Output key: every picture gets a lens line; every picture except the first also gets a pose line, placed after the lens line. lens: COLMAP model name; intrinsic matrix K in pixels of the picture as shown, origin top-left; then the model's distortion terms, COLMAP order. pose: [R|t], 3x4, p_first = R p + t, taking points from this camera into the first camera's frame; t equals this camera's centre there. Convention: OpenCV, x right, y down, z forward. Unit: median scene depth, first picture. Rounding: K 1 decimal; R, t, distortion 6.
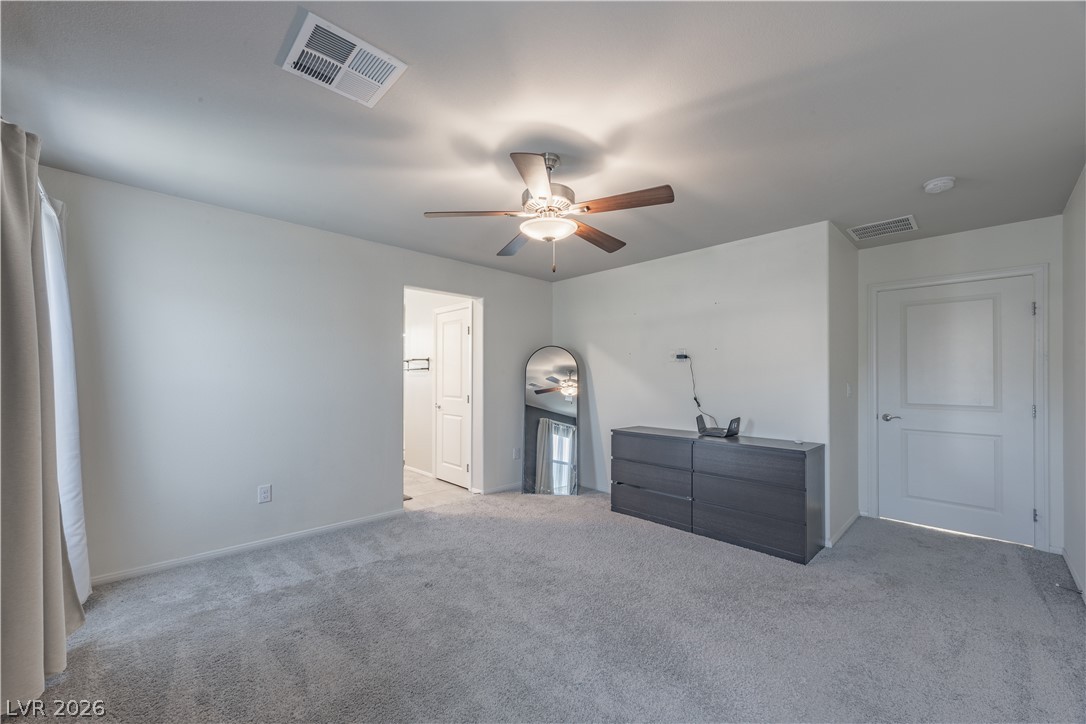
lens RADIAL K [[427.8, 0, 538.9], [0, 427.8, 374.8], [0, 0, 1]] dist [-0.000354, -0.000085]
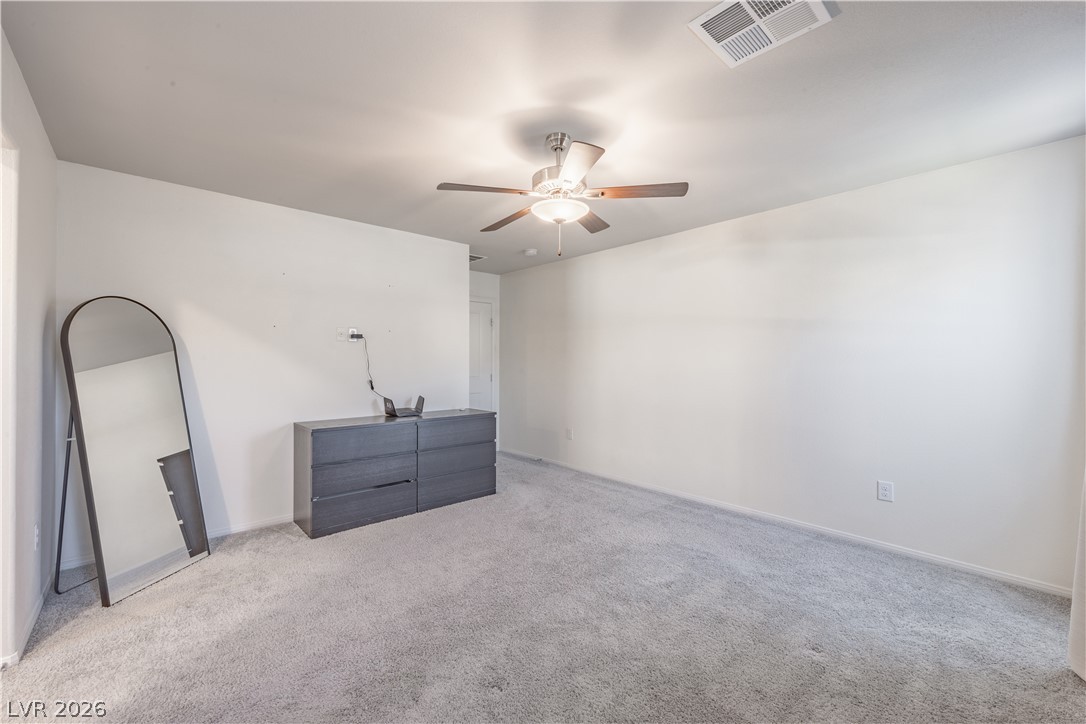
lens RADIAL K [[433.6, 0, 543.0], [0, 433.6, 362.0], [0, 0, 1]] dist [0.000896, 0.000114]
pose [[0.029870, -0.008289, 0.999519, -0.658823], [-0.012596, 0.999883, 0.008668, -0.001578], [-0.999474, -0.012848, 0.029762, 0.672535]]
